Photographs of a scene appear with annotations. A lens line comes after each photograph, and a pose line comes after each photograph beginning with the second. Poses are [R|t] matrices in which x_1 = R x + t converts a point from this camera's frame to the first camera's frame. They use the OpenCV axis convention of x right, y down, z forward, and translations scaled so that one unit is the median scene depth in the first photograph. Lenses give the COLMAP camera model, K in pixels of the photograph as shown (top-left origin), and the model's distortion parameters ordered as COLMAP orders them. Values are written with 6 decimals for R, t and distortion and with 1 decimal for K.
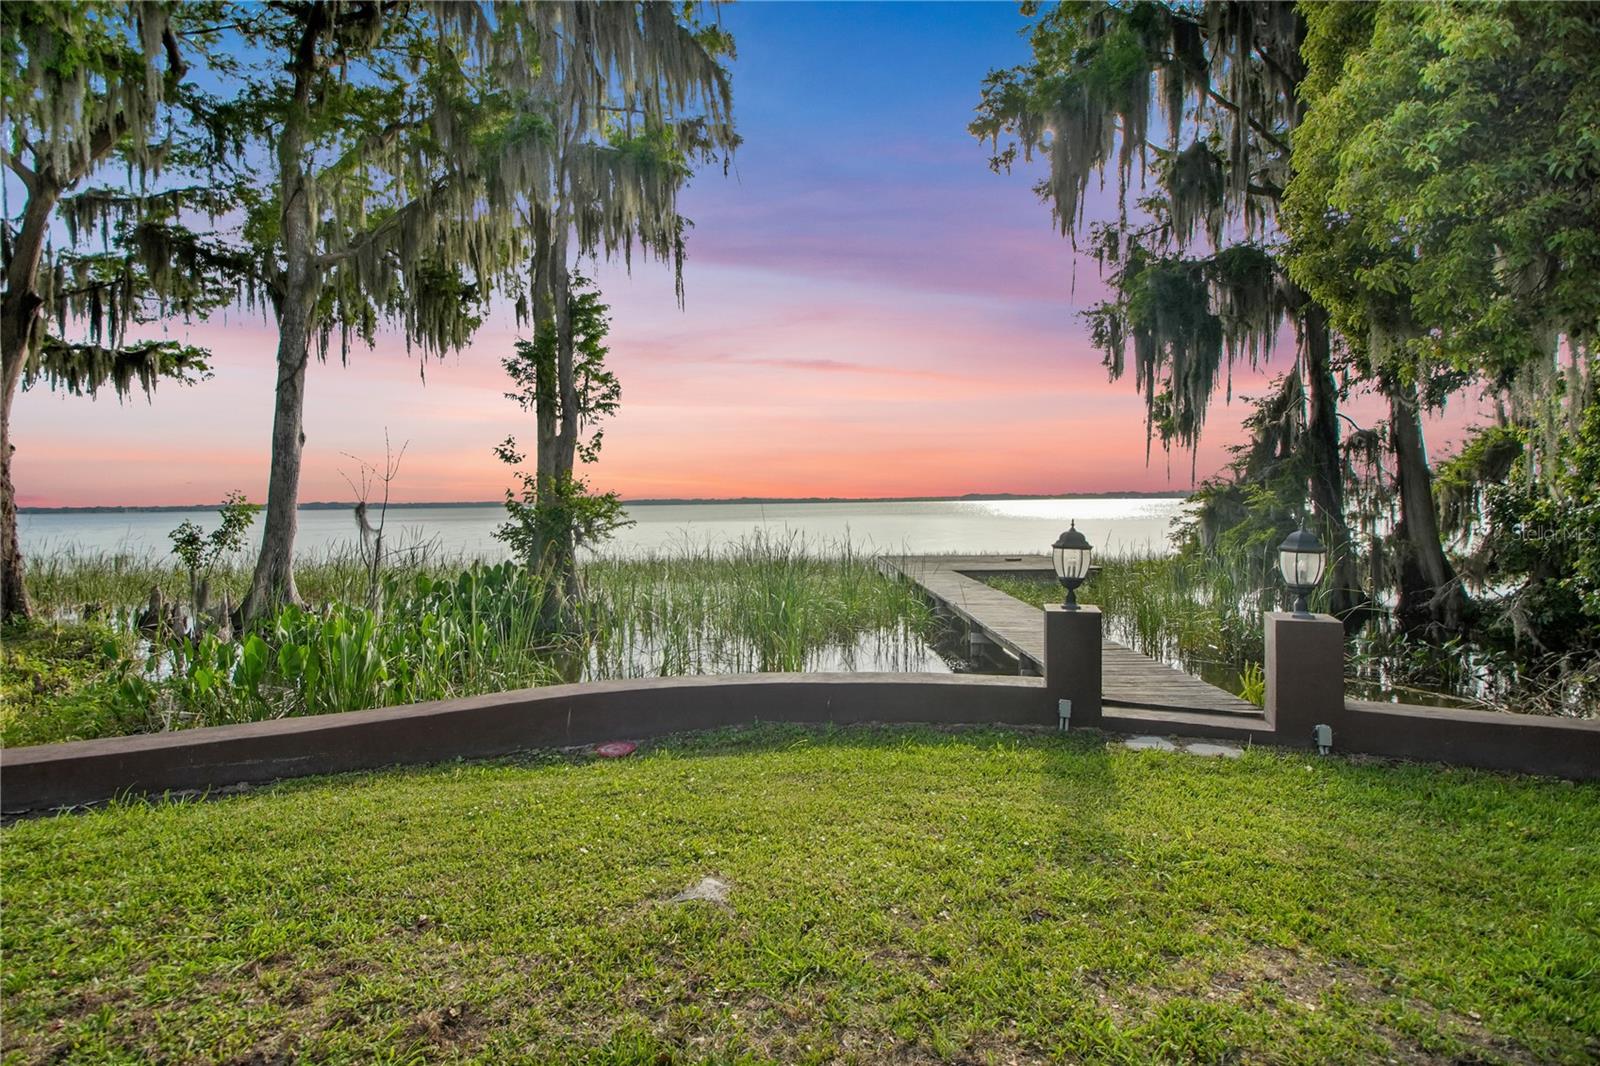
lens RADIAL K [[760.3, 0, 800.0], [0, 760.3, 533.0], [0, 0, 1]] dist [-0.000613, -0.000110]
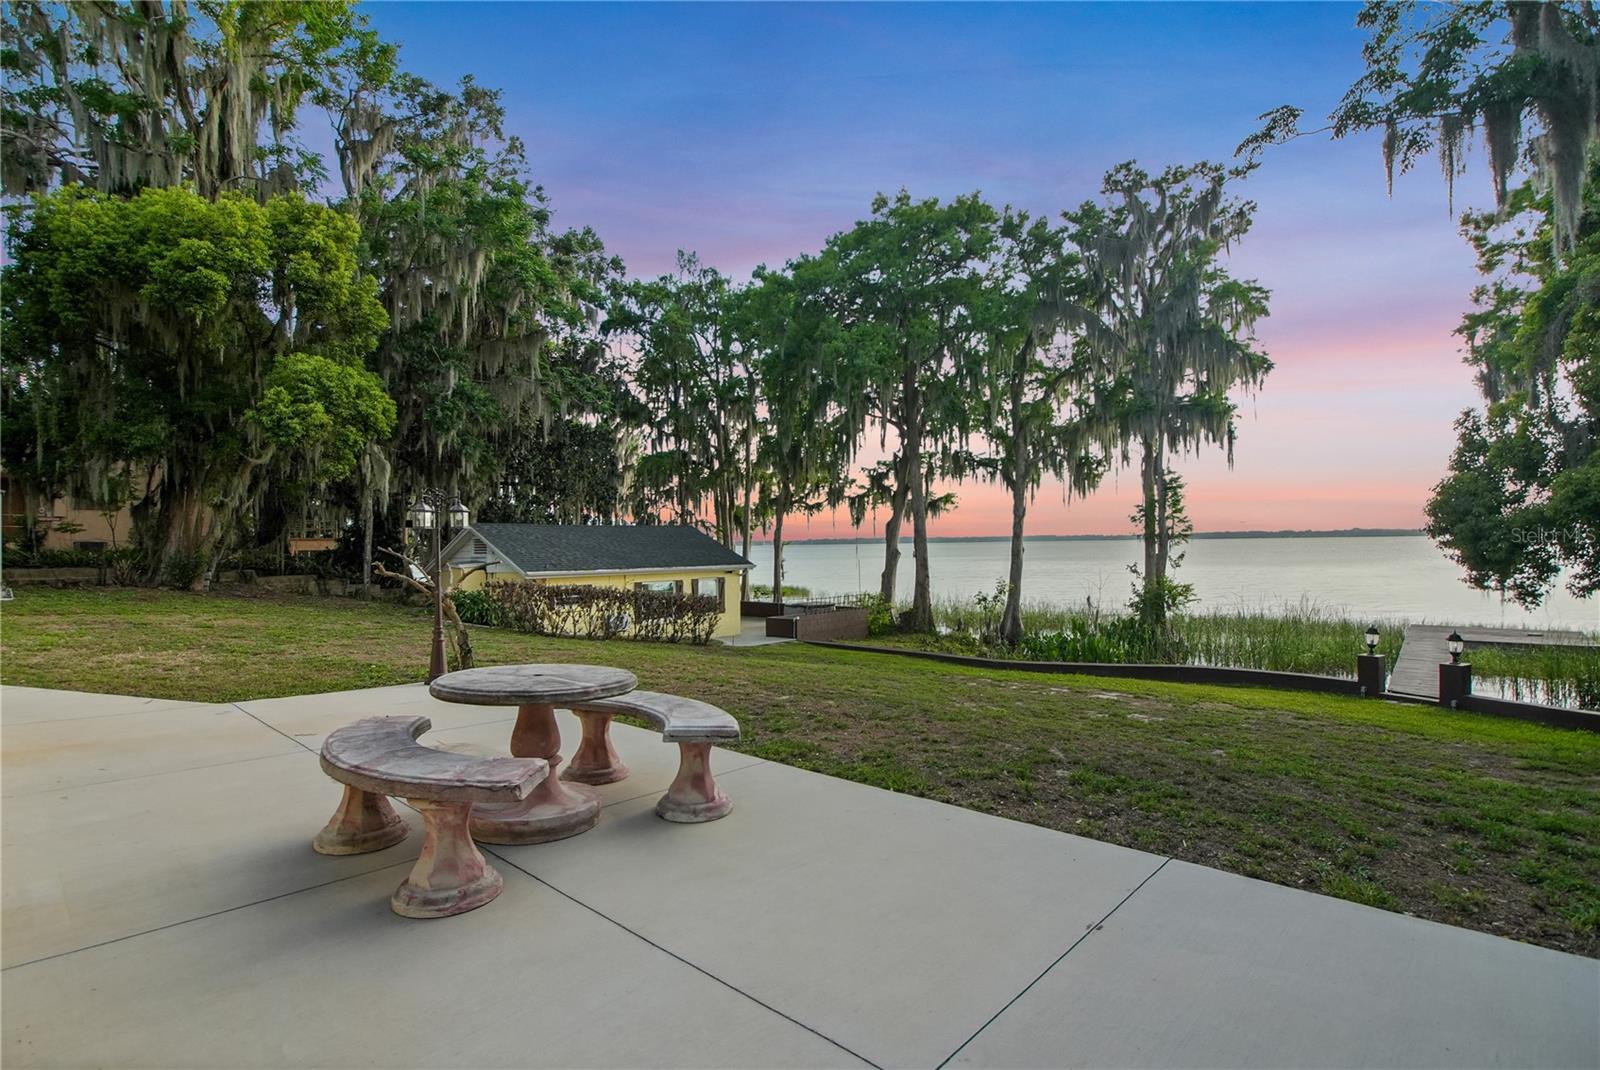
lens RADIAL K [[798.6, 0, 800.0], [0, 798.6, 535.0], [0, 0, 1]] dist [0.000967, 0.000086]
pose [[0.774815, -0.009159, -0.632121, 0.251816], [-0.018003, 0.999170, -0.036544, -0.083409], [0.631931, 0.039695, 0.774007, -1.108911]]
